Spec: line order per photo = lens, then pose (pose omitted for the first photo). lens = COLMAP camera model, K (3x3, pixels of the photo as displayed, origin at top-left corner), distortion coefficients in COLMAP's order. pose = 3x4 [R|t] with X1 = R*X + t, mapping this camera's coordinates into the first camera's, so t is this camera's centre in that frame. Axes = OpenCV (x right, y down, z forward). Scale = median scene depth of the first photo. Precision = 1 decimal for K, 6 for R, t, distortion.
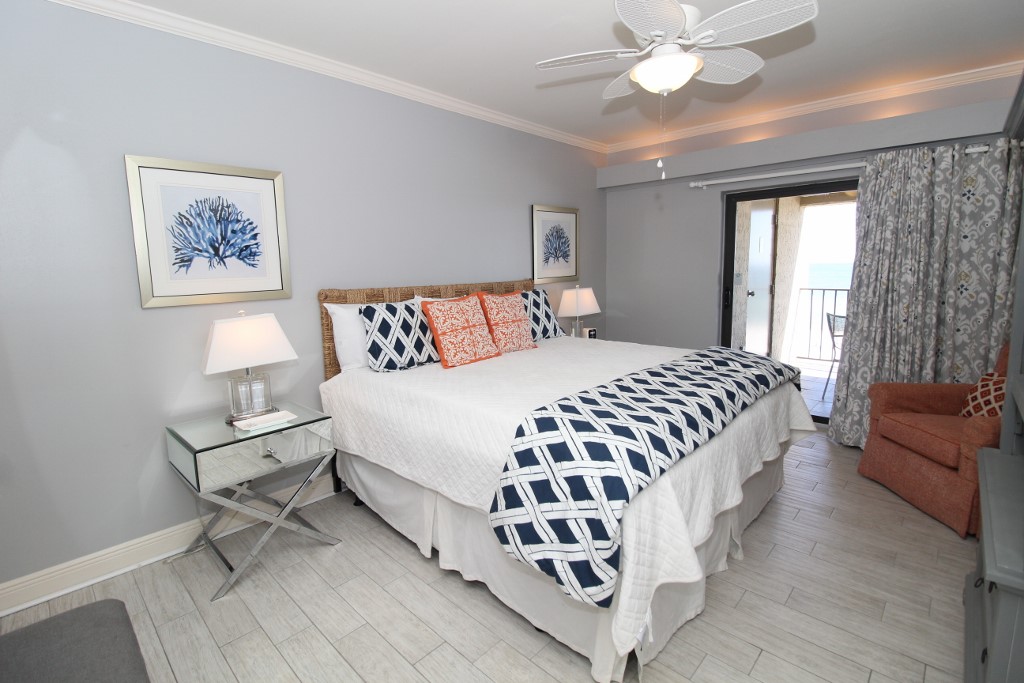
lens RADIAL K [[470.7, 0, 510.2], [0, 470.7, 324.1], [0, 0, 1]] dist [-0.015344, -0.000411]
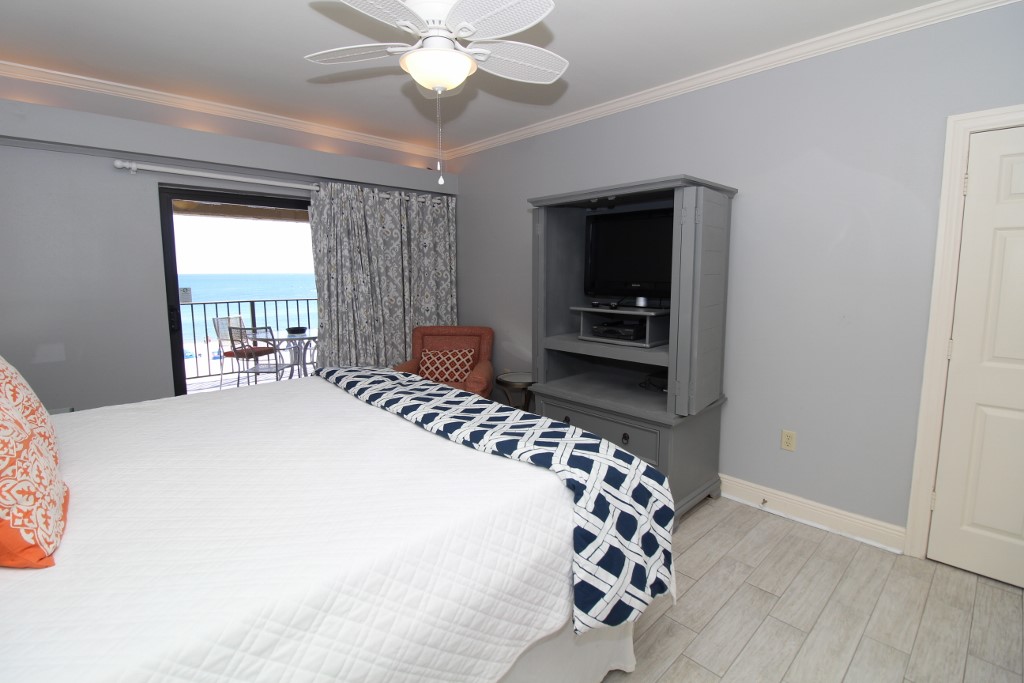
lens RADIAL K [[470.7, 0, 510.2], [0, 470.7, 324.1], [0, 0, 1]] dist [-0.015344, -0.000411]
pose [[0.034903, -0.095911, 0.994778, -0.401780], [0.126642, 0.987785, 0.090794, -0.069295], [-0.991334, 0.122812, 0.046623, 0.563351]]
